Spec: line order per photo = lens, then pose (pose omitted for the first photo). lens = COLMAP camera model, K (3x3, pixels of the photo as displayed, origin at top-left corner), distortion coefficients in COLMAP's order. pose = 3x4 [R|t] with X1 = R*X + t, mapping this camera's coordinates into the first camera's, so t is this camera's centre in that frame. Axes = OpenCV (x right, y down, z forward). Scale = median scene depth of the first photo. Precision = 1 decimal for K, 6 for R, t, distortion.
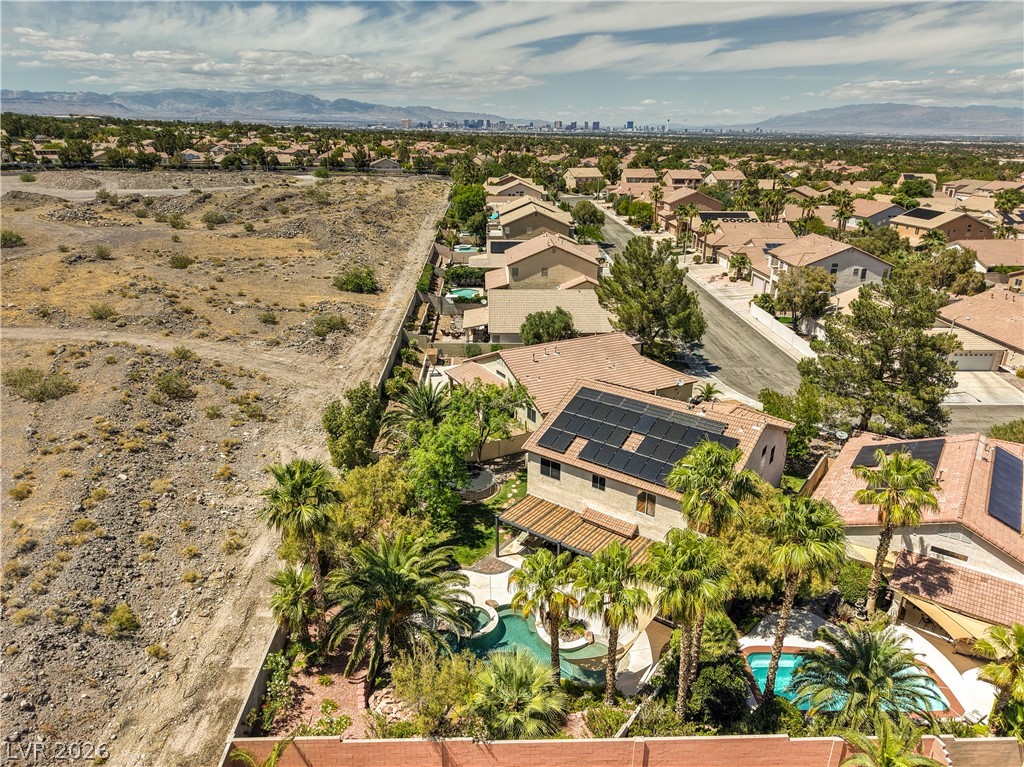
lens RADIAL K [[687.3, 0, 509.0], [0, 687.3, 382.5], [0, 0, 1]] dist [0.023930, -0.018856]
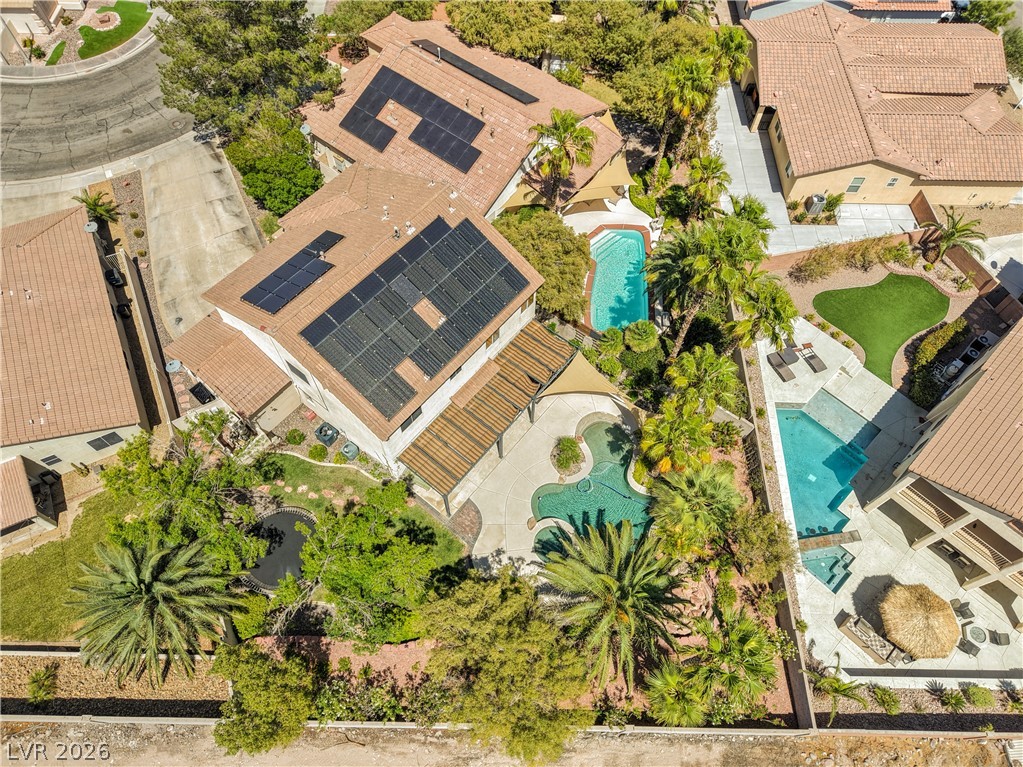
lens RADIAL K [[686.7, 0, 508.5], [0, 686.7, 382.5], [0, 0, 1]] dist [0.023930, -0.018856]
pose [[0.049330, -0.871760, 0.487444, -0.301424], [0.337141, 0.473927, 0.813467, -0.530455], [-0.940161, 0.124209, 0.317285, 0.652038]]
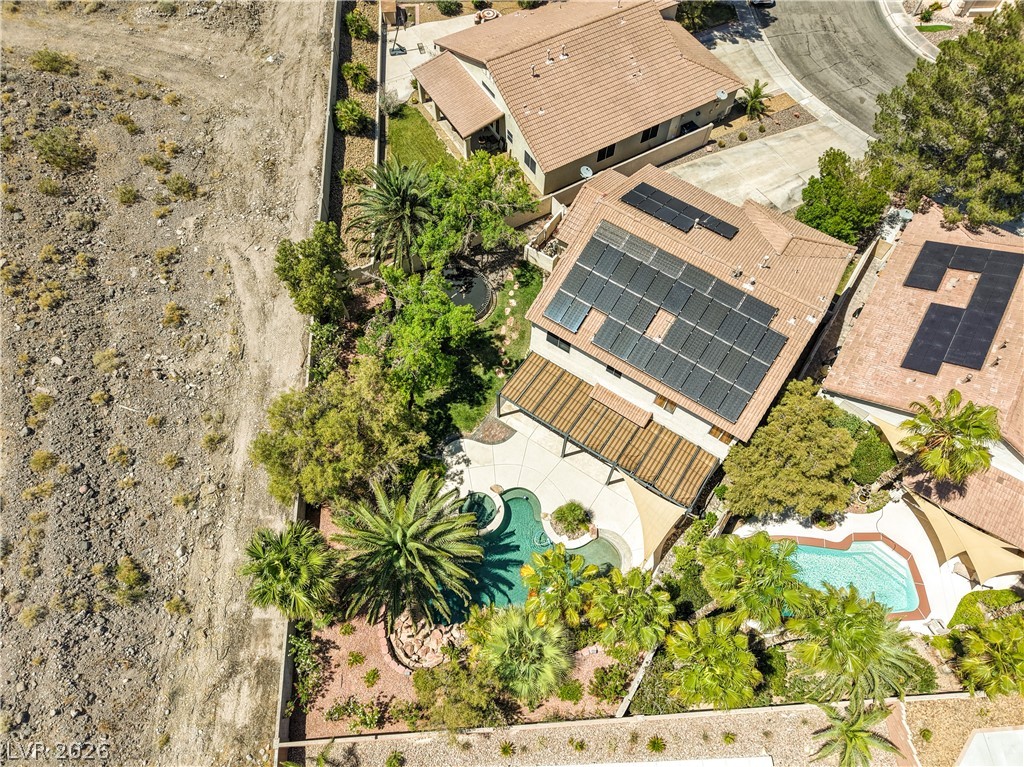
lens RADIAL K [[700.2, 0, 507.7], [0, 700.2, 383.7], [0, 0, 1]] dist [0.037411, -0.031417]
pose [[0.999436, -0.026921, 0.020075, -0.023605], [0.007456, 0.760746, 0.649006, -0.416292], [-0.032744, -0.648491, 0.760518, 0.311270]]
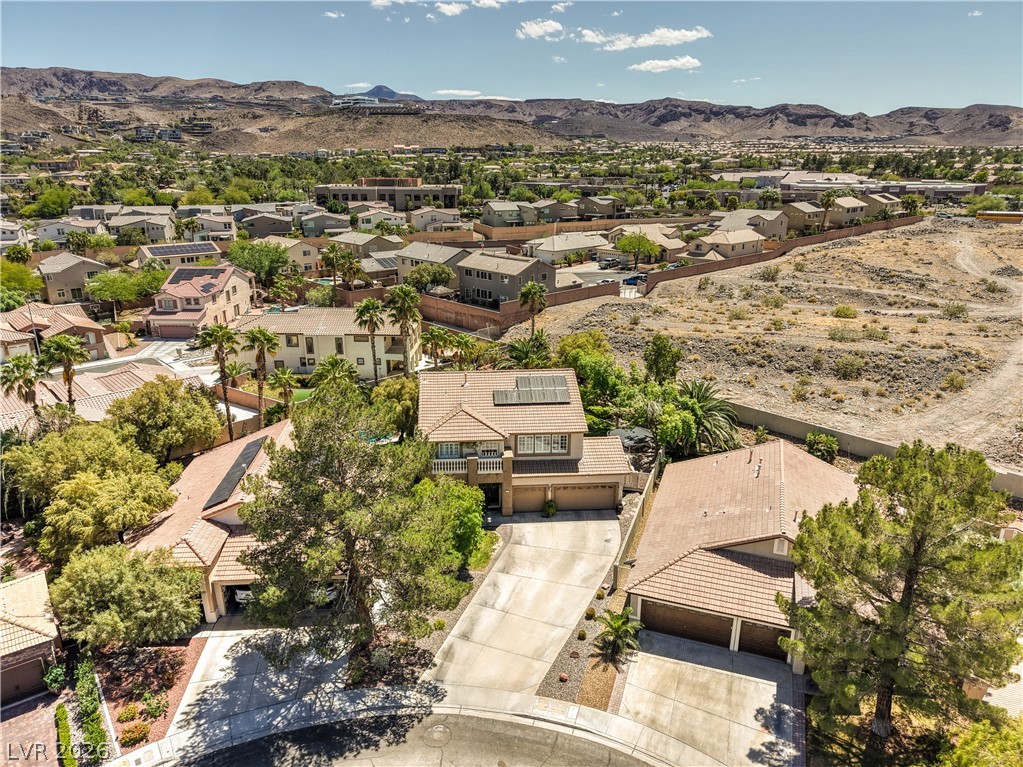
lens RADIAL K [[686.7, 0, 508.5], [0, 686.7, 382.5], [0, 0, 1]] dist [0.023930, -0.018856]
pose [[-0.759438, 0.190090, -0.622190, 1.077632], [-0.237256, 0.809577, 0.536931, -0.693665], [0.605775, 0.555384, -0.569723, 1.864085]]
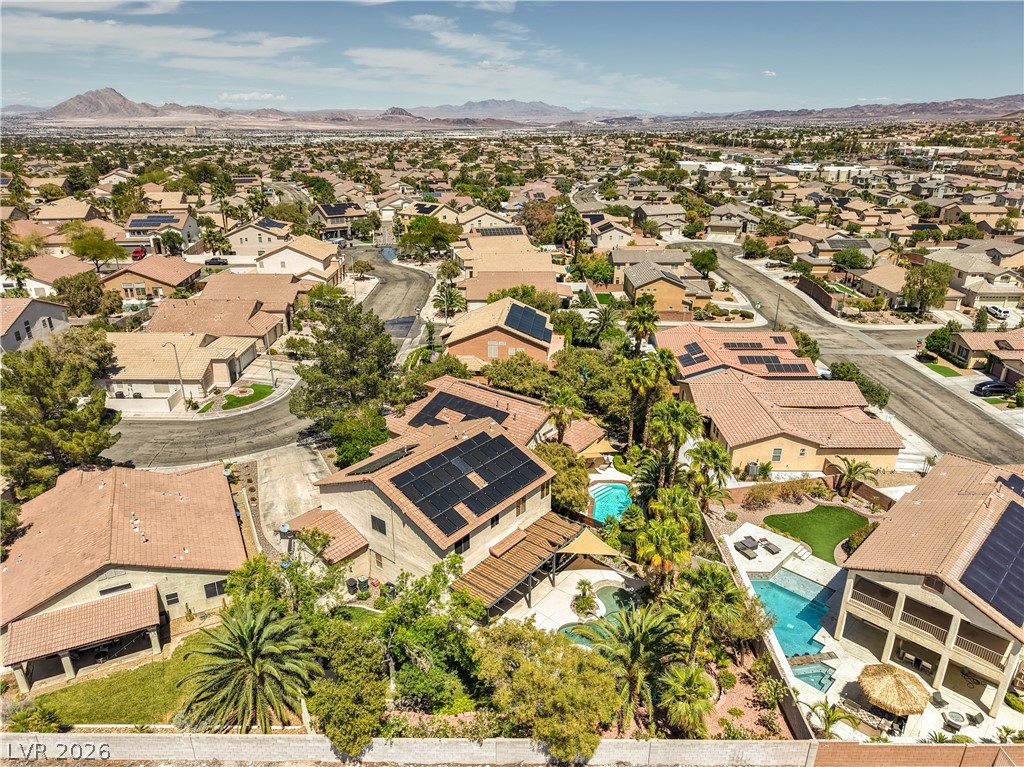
lens RADIAL K [[687.3, 0, 509.0], [0, 687.3, 382.5], [0, 0, 1]] dist [0.023930, -0.018856]
pose [[0.038031, -0.371868, 0.927506, -0.872286], [0.347091, 0.875304, 0.336706, -0.449637], [-0.937060, 0.309123, 0.162361, 0.701942]]
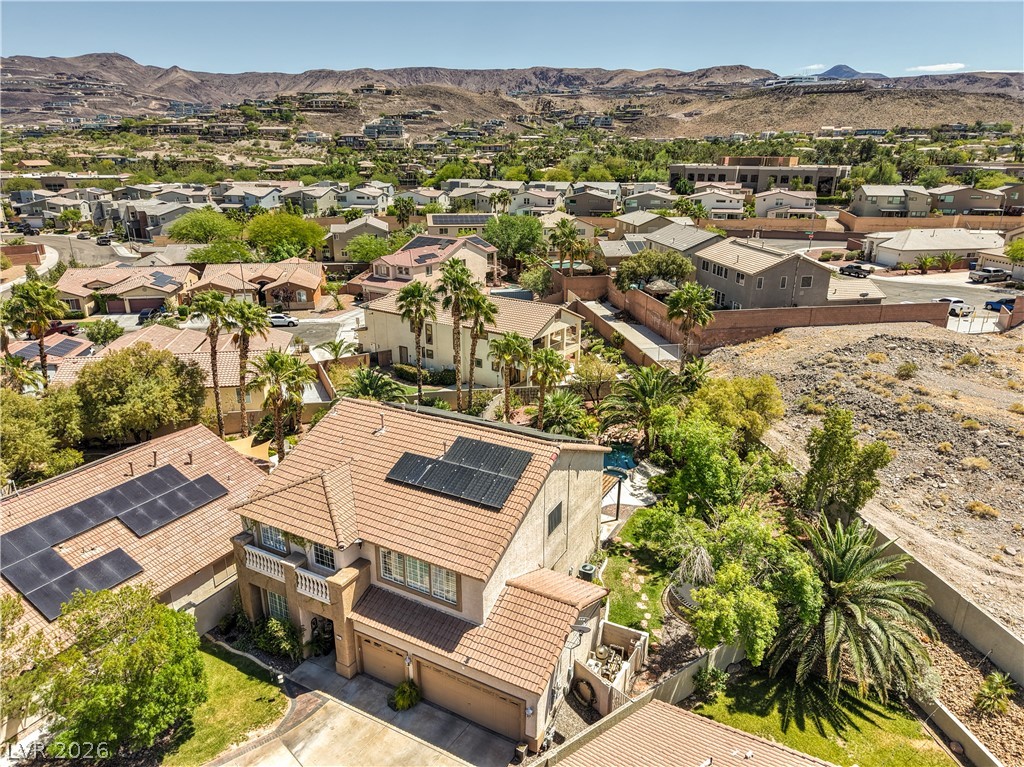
lens RADIAL K [[687.3, 0, 509.0], [0, 687.3, 382.5], [0, 0, 1]] dist [0.023930, -0.018856]
pose [[-0.992111, 0.029072, -0.121941, 0.258247], [-0.055143, 0.772364, 0.632782, -0.525111], [0.112580, 0.634514, -0.764668, 1.658735]]
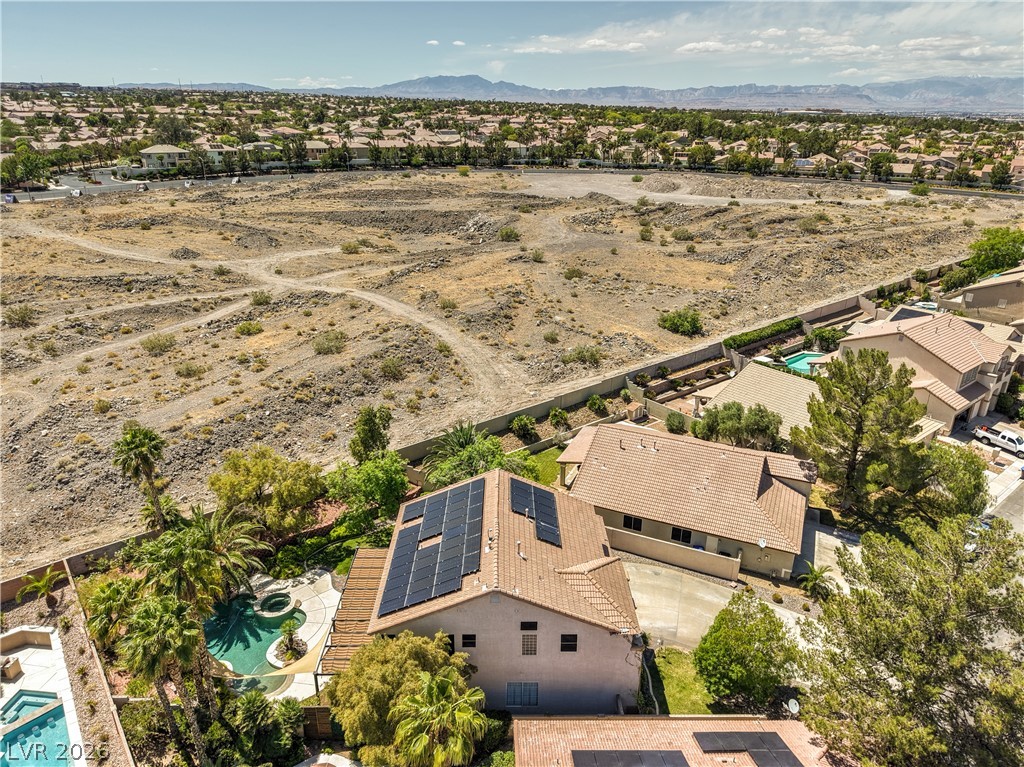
lens RADIAL K [[687.3, 0, 509.0], [0, 687.3, 382.5], [0, 0, 1]] dist [0.023930, -0.018856]
pose [[0.597888, 0.288661, -0.747800, 0.944825], [-0.279841, 0.949377, 0.142731, -0.315109], [0.751145, 0.123928, 0.648400, 0.402570]]
